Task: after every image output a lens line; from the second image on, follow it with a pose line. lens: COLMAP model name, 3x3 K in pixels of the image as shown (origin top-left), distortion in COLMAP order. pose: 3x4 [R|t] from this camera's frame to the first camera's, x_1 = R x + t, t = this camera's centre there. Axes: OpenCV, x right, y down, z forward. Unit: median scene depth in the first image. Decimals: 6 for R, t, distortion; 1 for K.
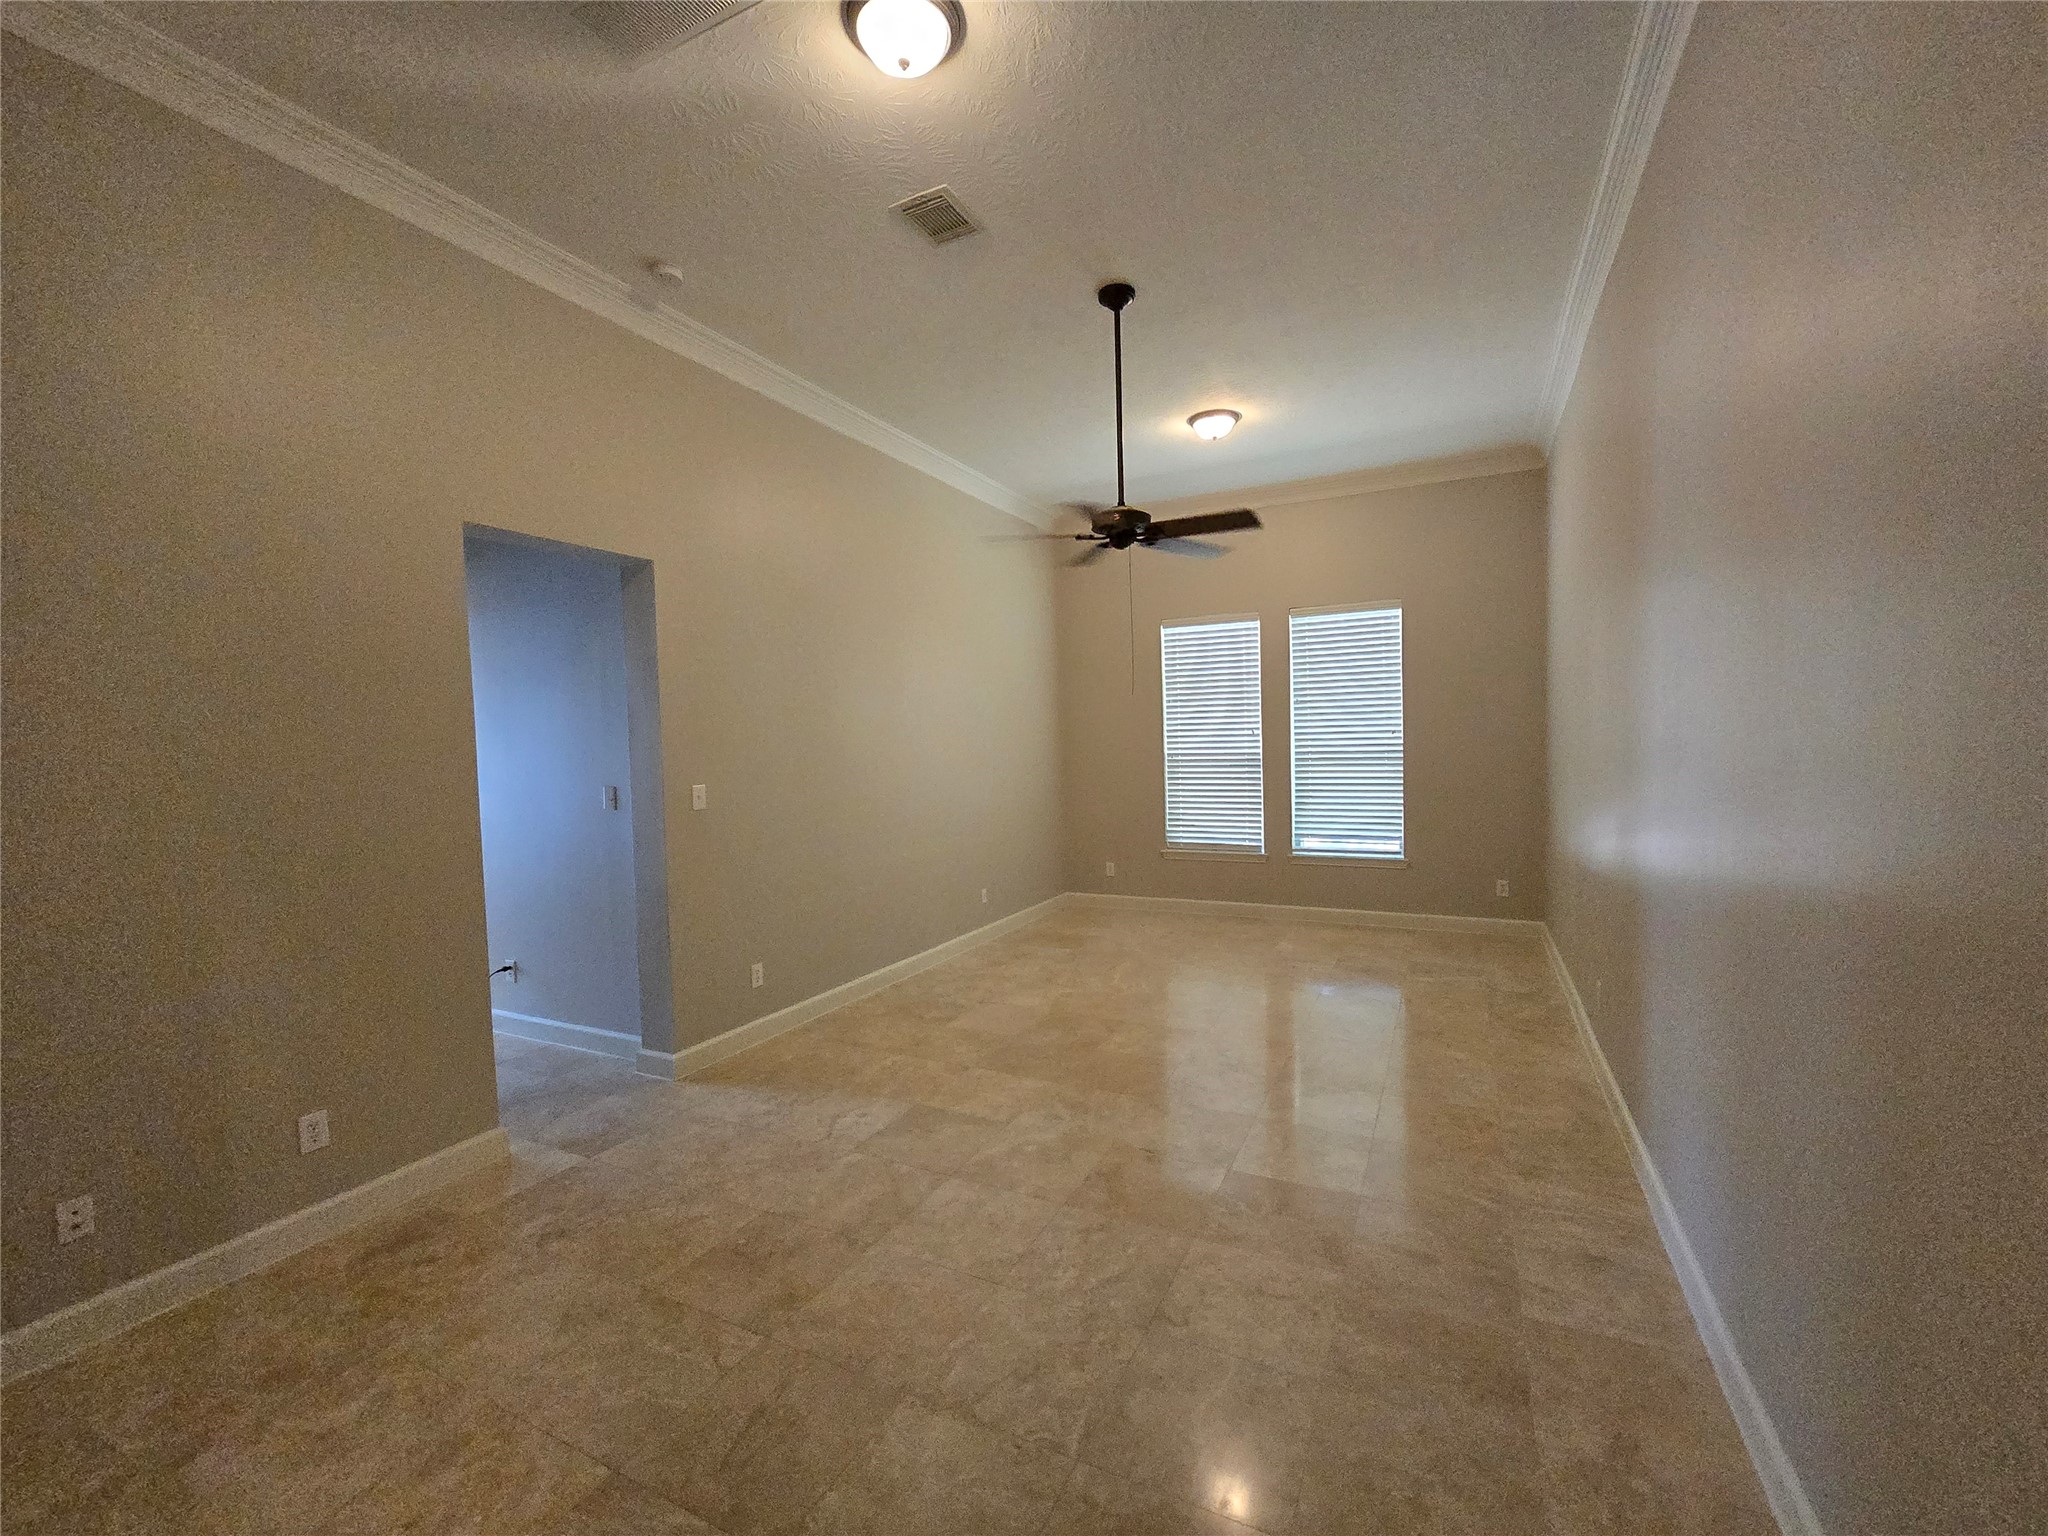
lens RADIAL K [[838.0, 0, 1033.0], [0, 838.0, 775.0], [0, 0, 1]] dist [-0.006093, 0.001369]
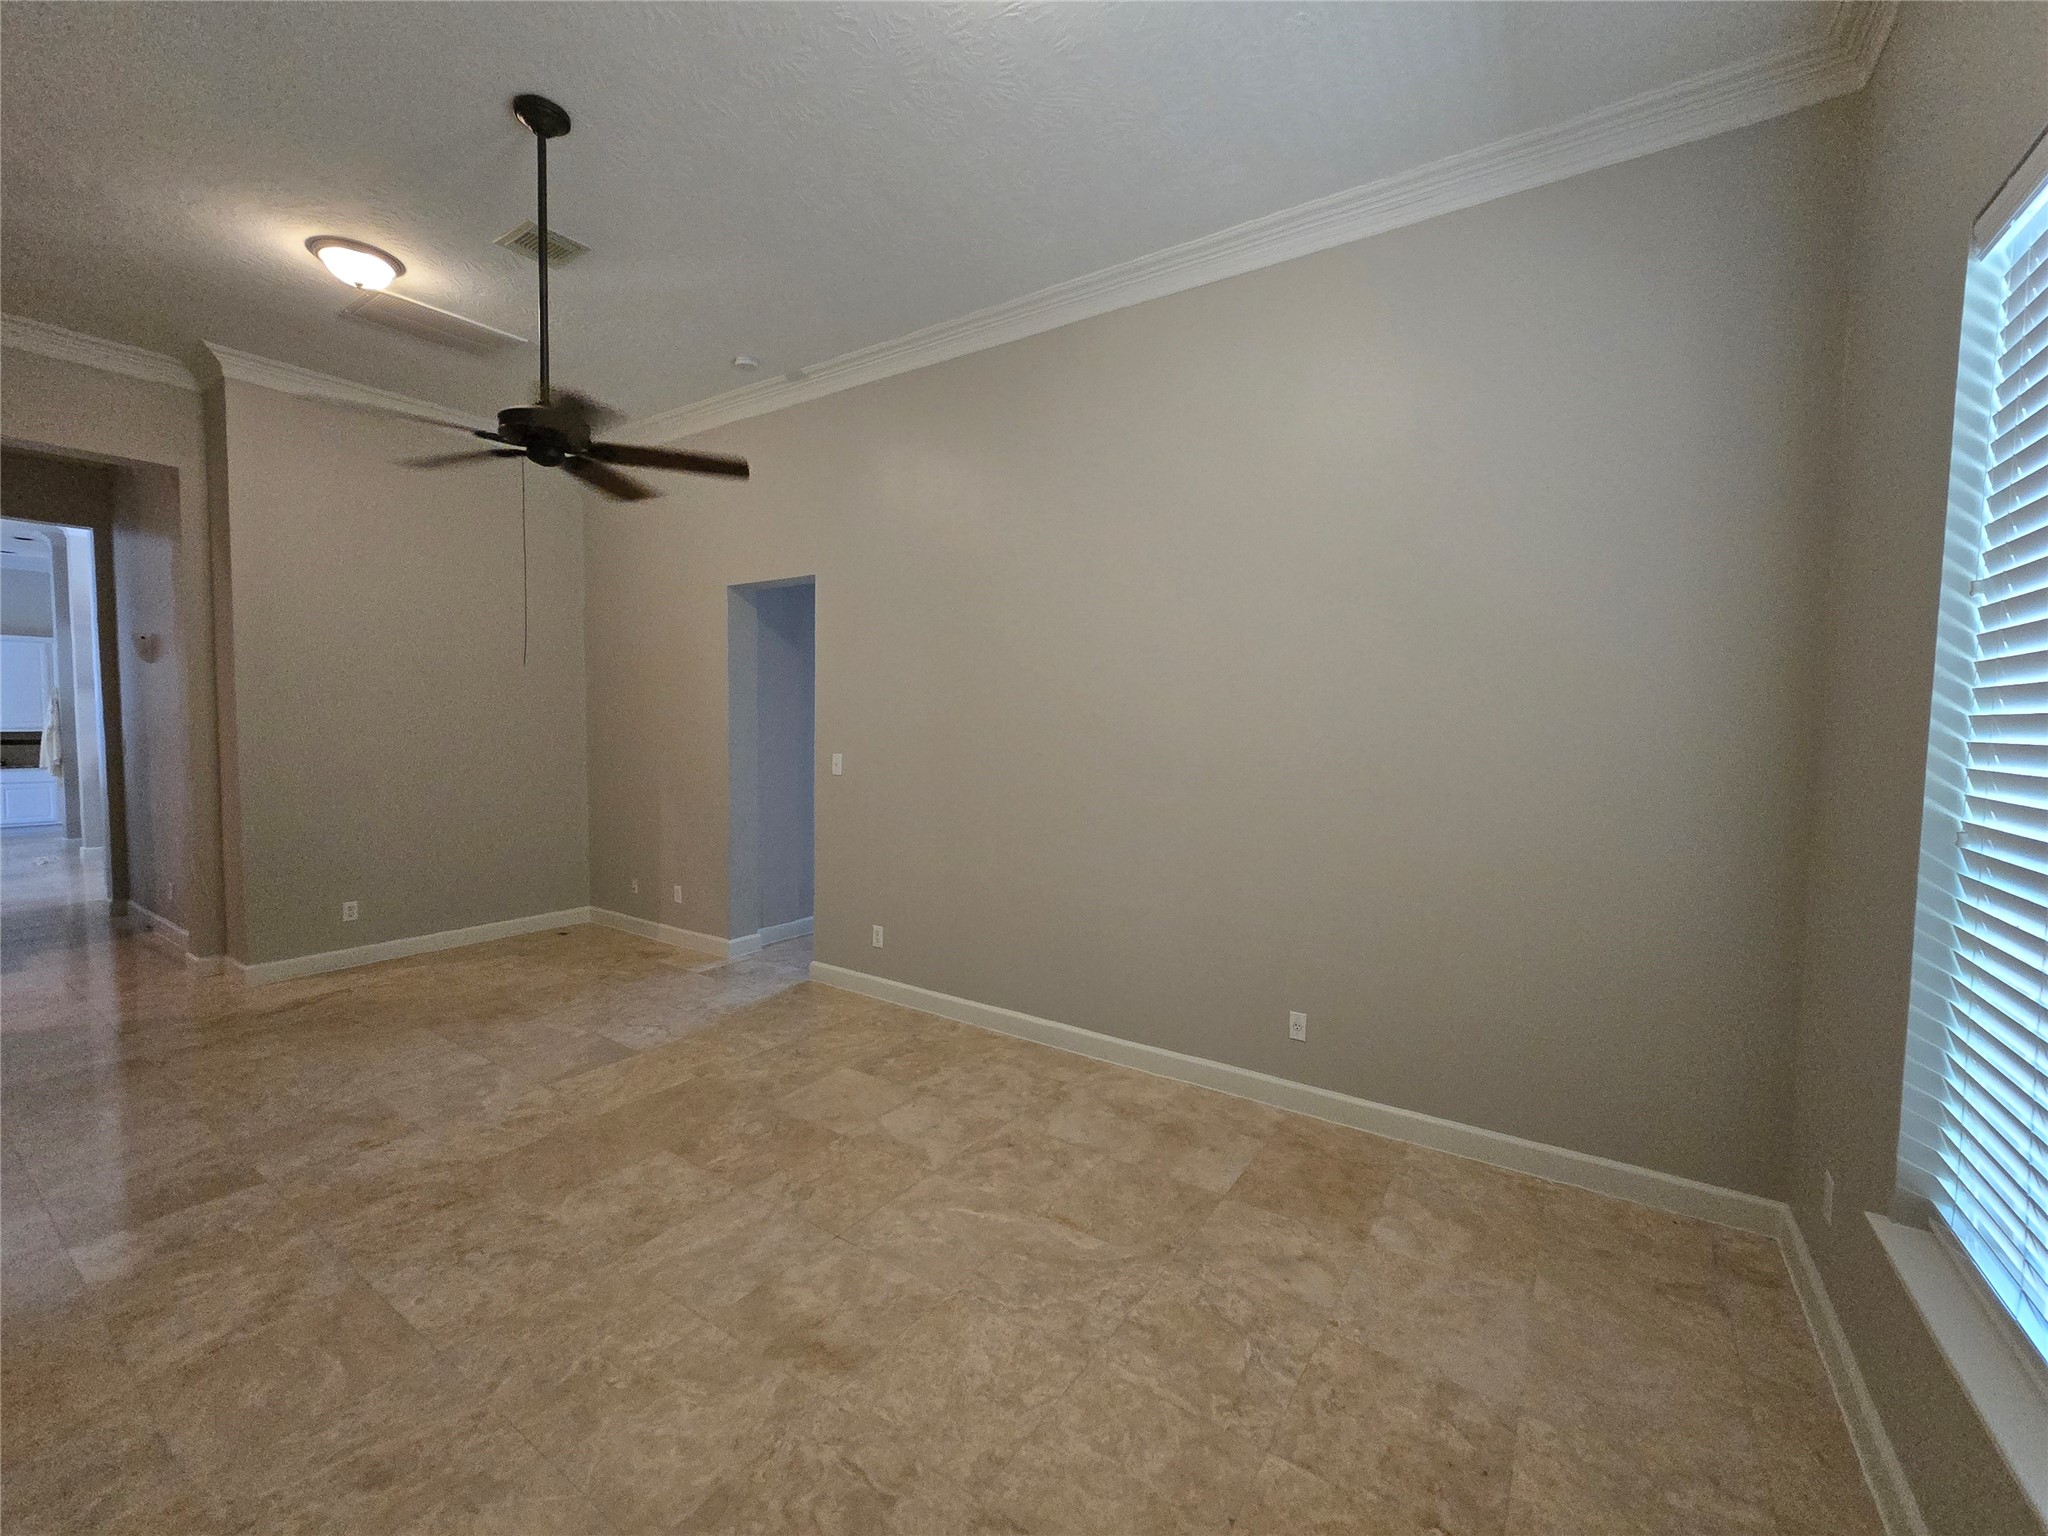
lens RADIAL K [[838.0, 0, 1031.5], [0, 838.0, 758.6], [0, 0, 1]] dist [-0.006093, 0.001369]
pose [[-0.116799, 0.073155, -0.990458, 0.785129], [-0.051764, 0.995480, 0.079630, -0.094310], [0.991806, 0.060571, -0.112484, 1.468386]]
